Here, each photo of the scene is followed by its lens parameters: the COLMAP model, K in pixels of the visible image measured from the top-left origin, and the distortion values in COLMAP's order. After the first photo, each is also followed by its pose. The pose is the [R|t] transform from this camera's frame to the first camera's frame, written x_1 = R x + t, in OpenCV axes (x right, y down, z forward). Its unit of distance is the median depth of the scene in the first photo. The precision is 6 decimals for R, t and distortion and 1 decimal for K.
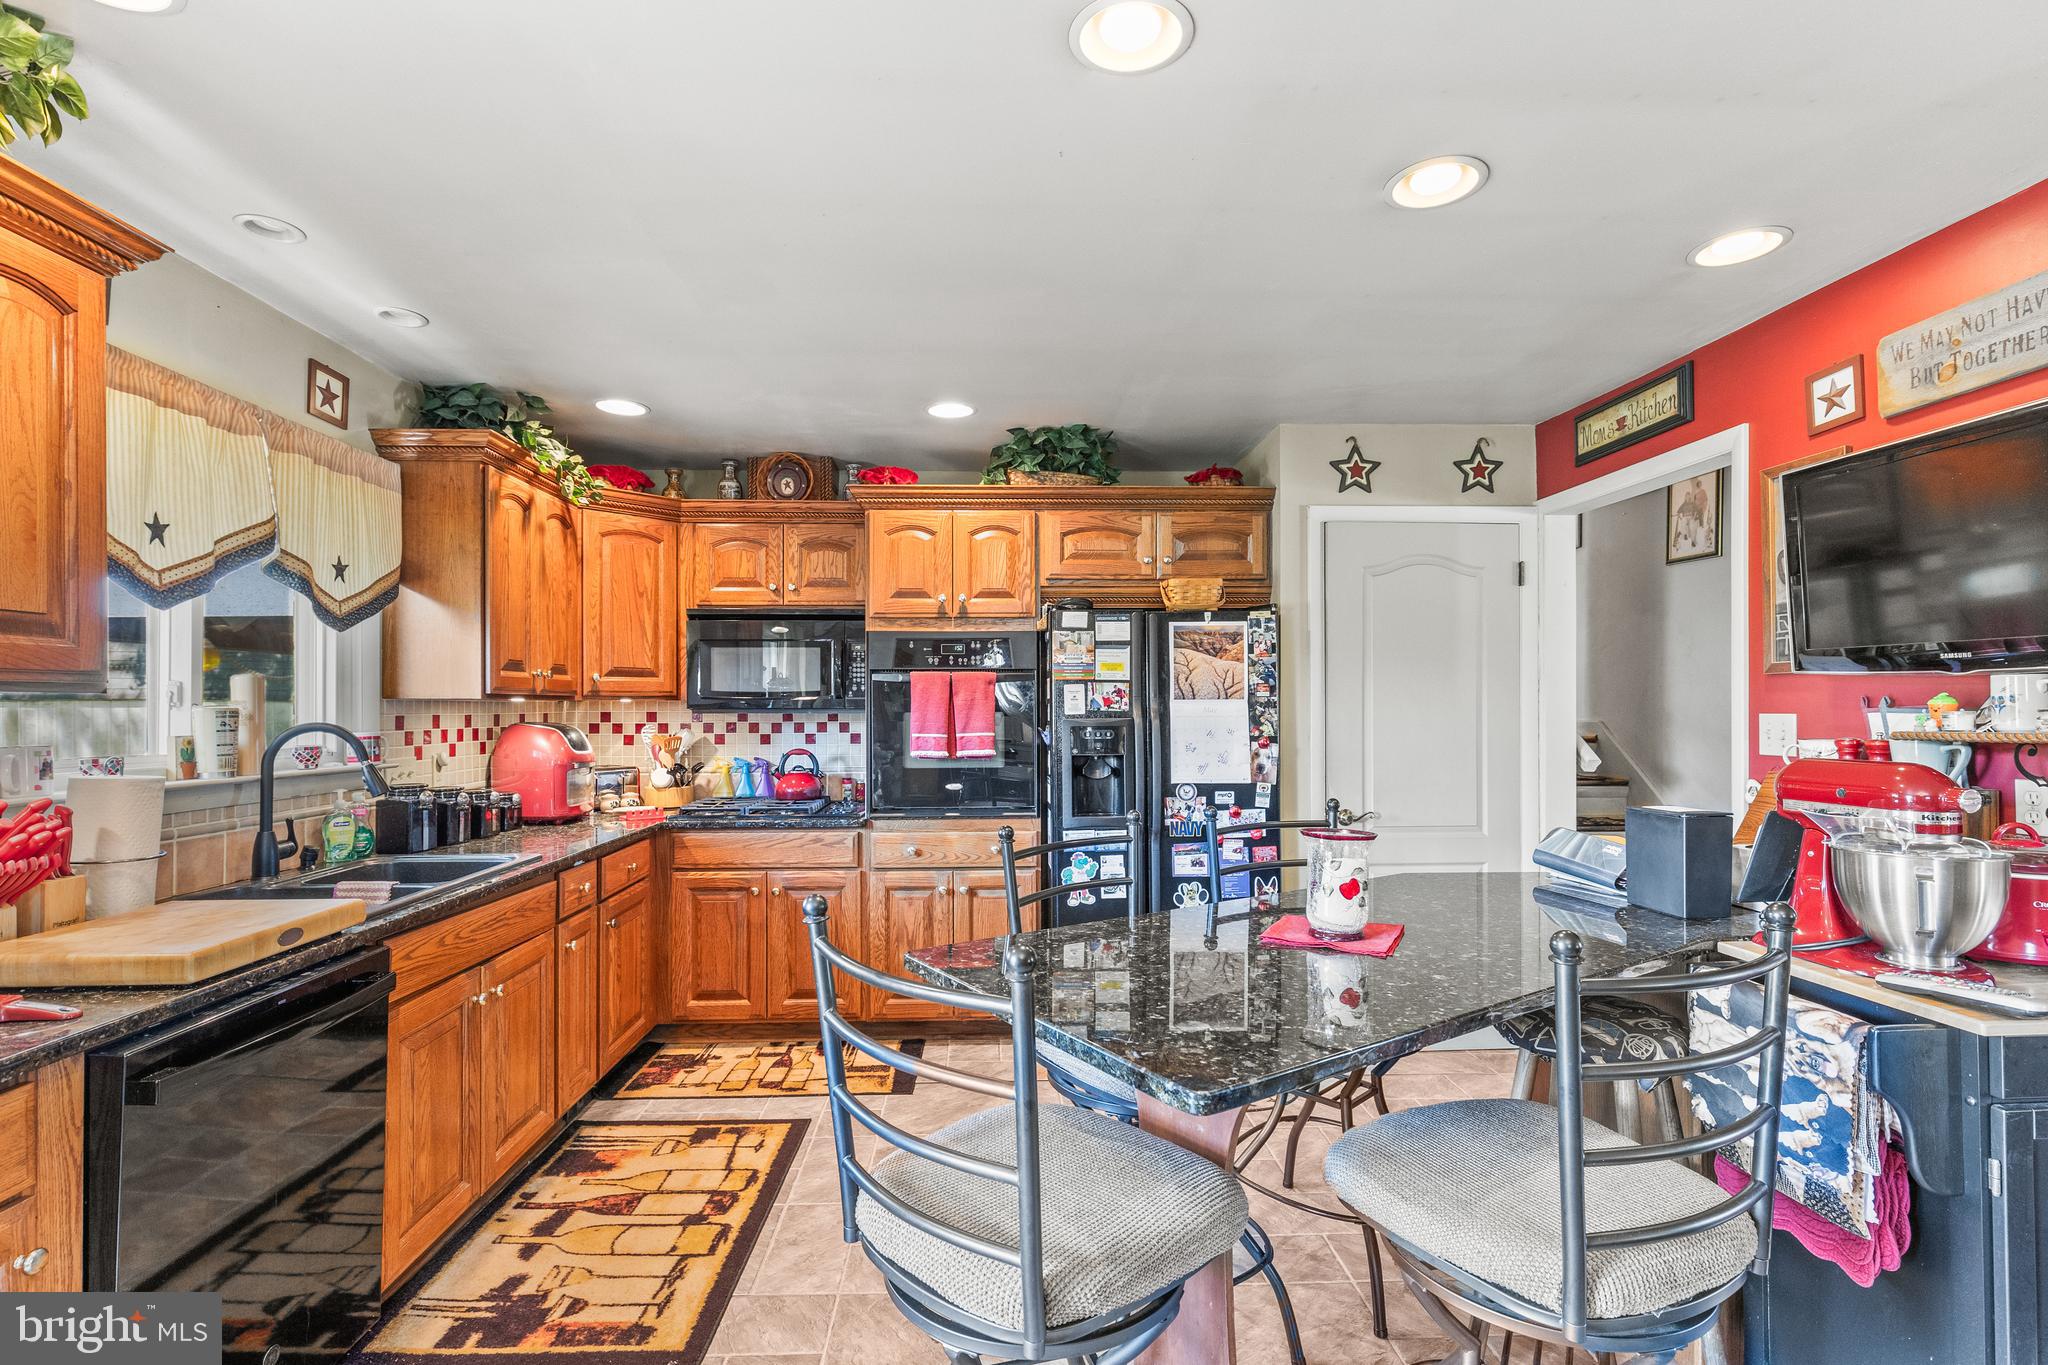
lens RADIAL K [[945.5, 0, 1018.9], [0, 945.5, 702.9], [0, 0, 1]] dist [0.005391, -0.001305]
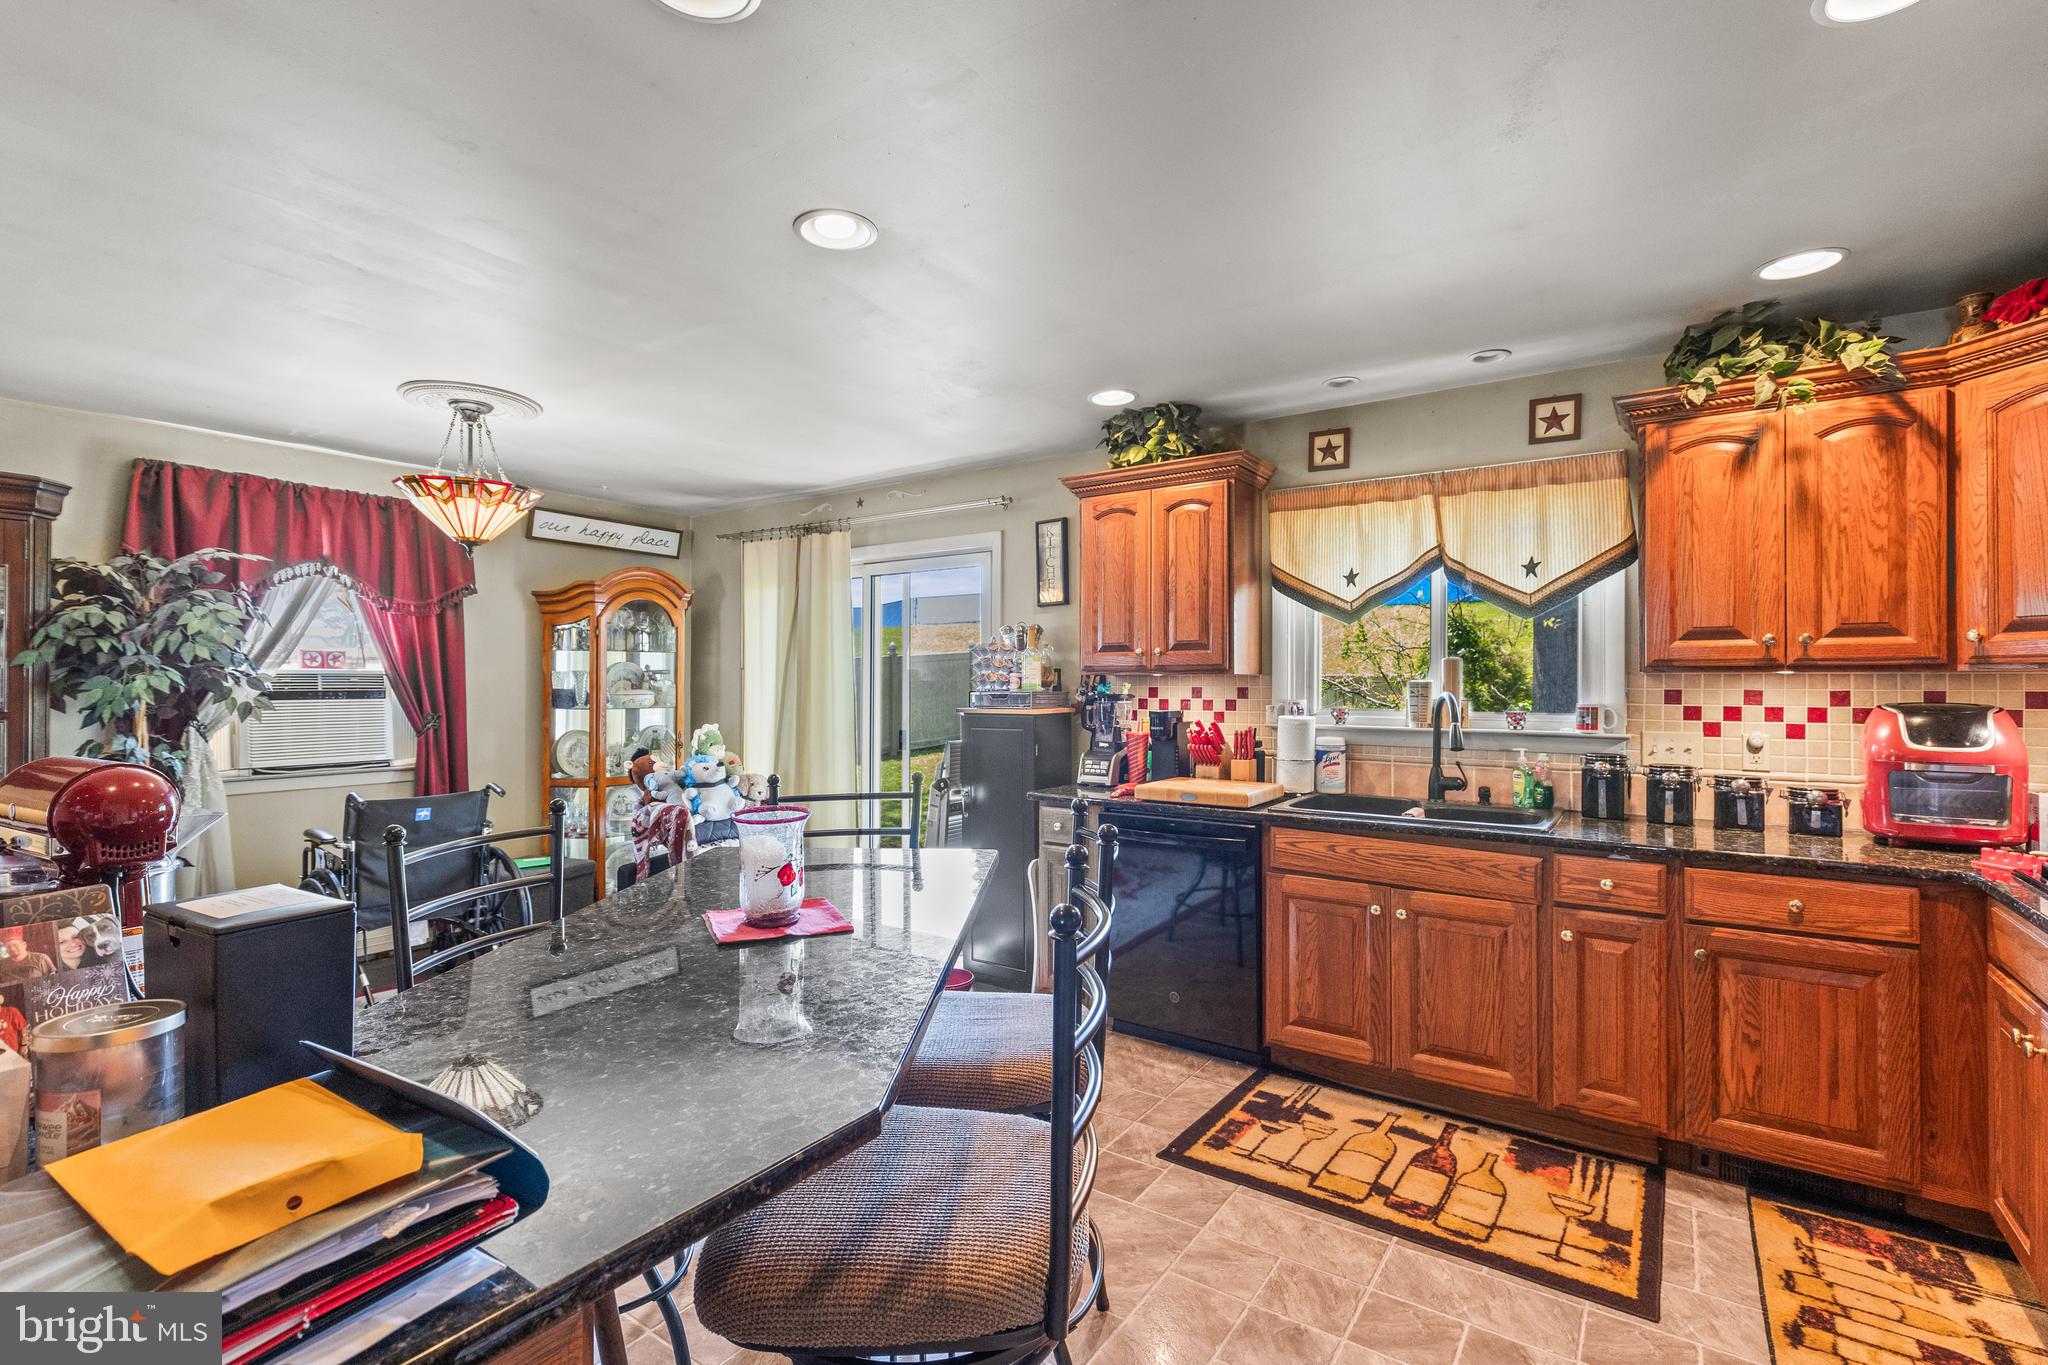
lens RADIAL K [[945.5, 0, 1016.6], [0, 945.5, 679.6], [0, 0, 1]] dist [0.005391, -0.001305]
pose [[-0.602014, -0.002074, -0.798483, 0.630597], [0.001482, 0.999992, -0.003715, 0.006058], [0.798484, -0.003419, -0.602007, 1.176290]]
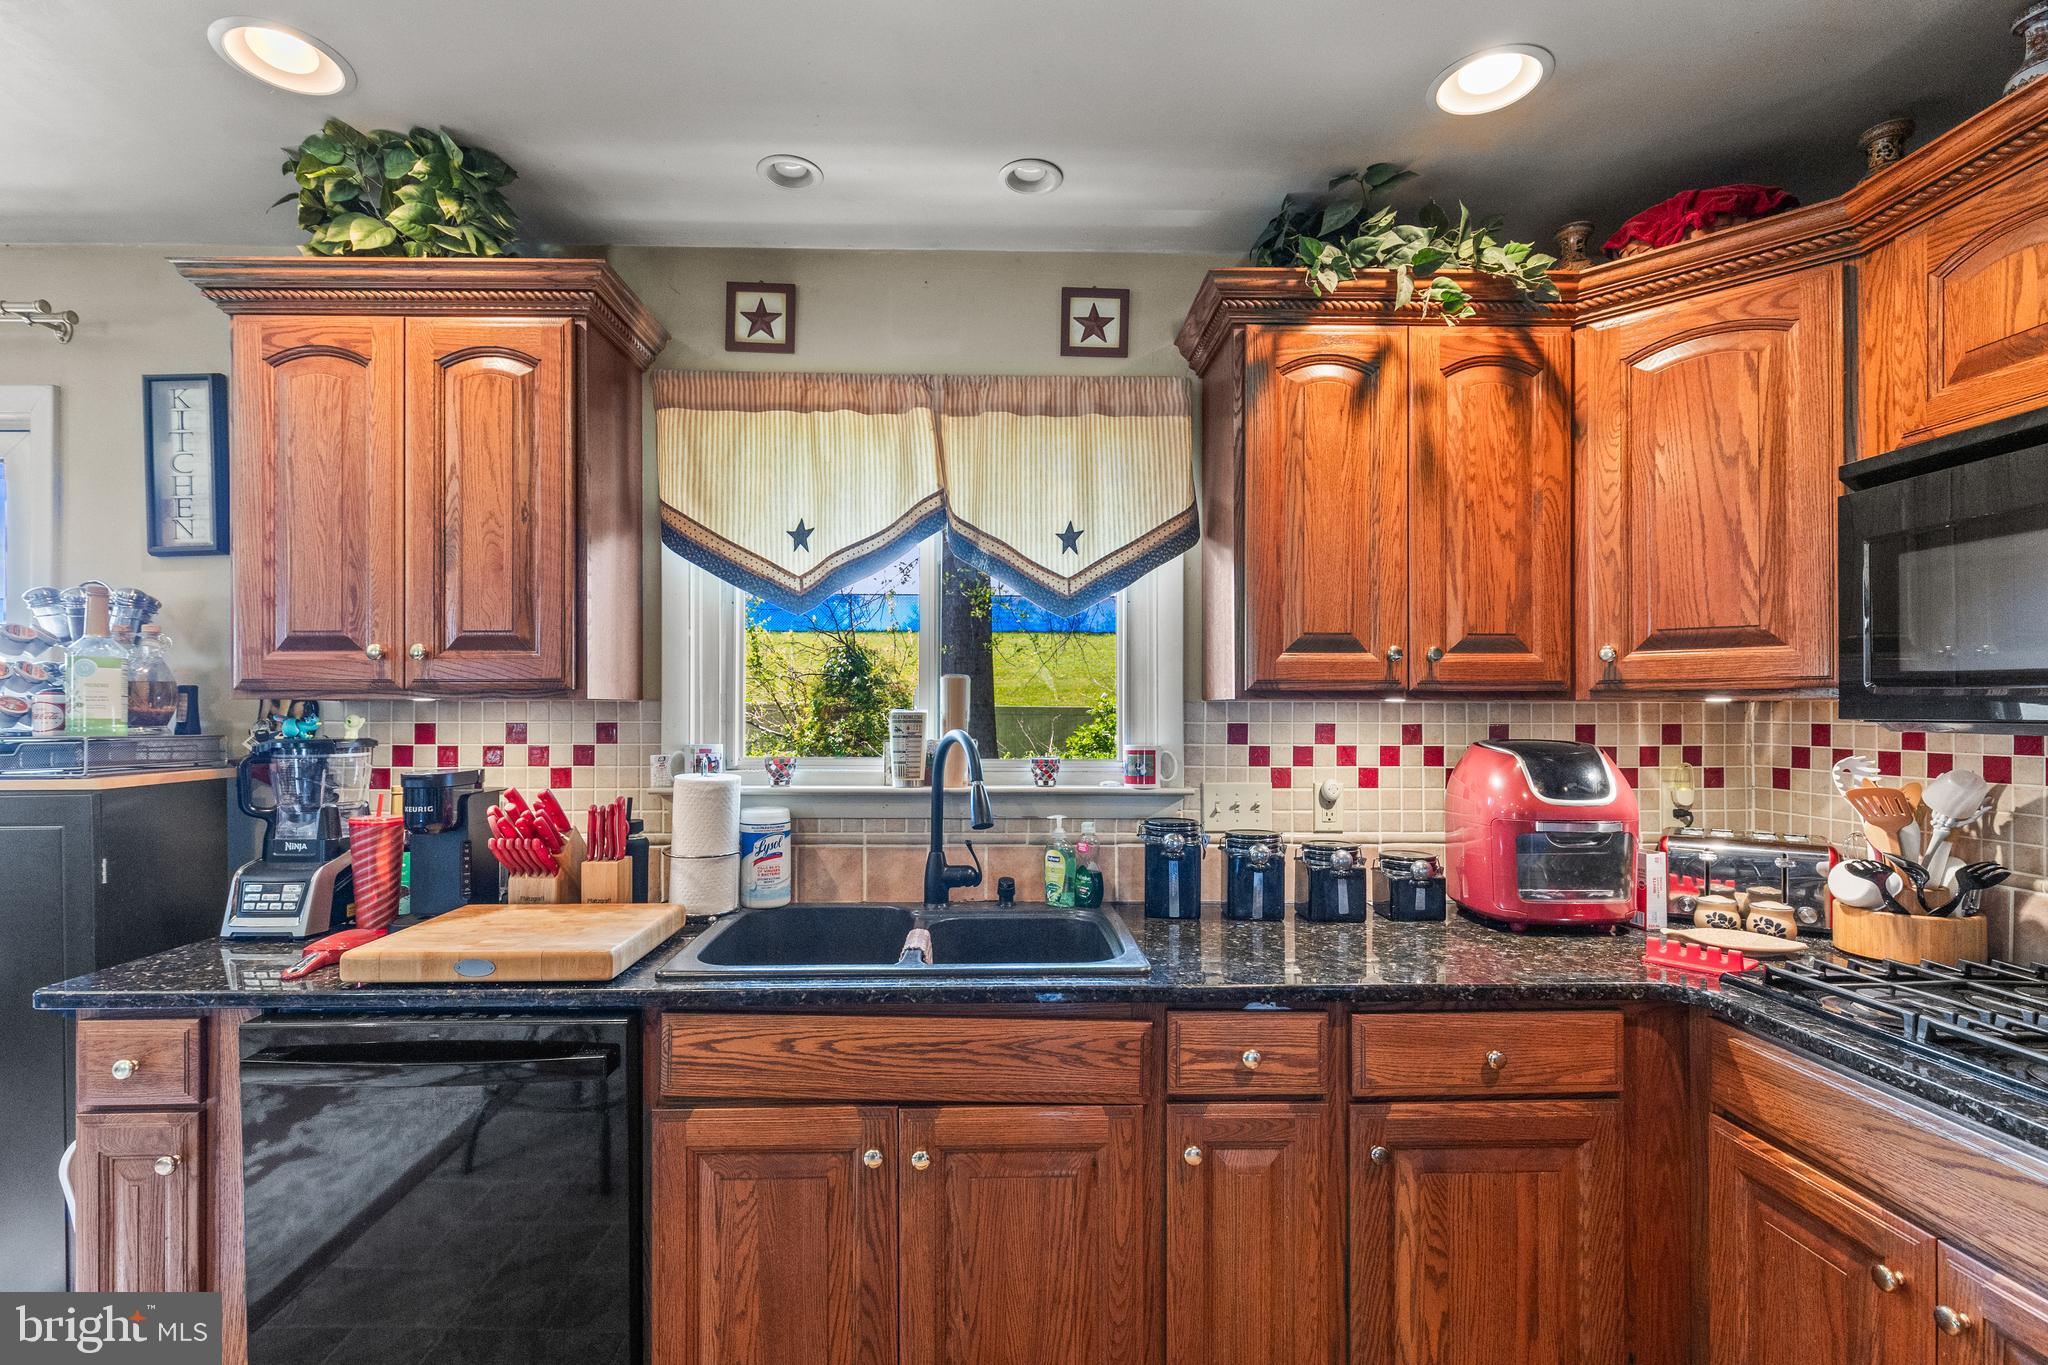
lens RADIAL K [[945.5, 0, 1013.5], [0, 945.5, 709.7], [0, 0, 1]] dist [0.005391, -0.001305]
pose [[-0.017020, 0.001494, -0.999854, 0.073818], [0.002005, 0.999997, 0.001460, 0.001415], [0.999853, -0.001980, -0.017023, 0.944535]]
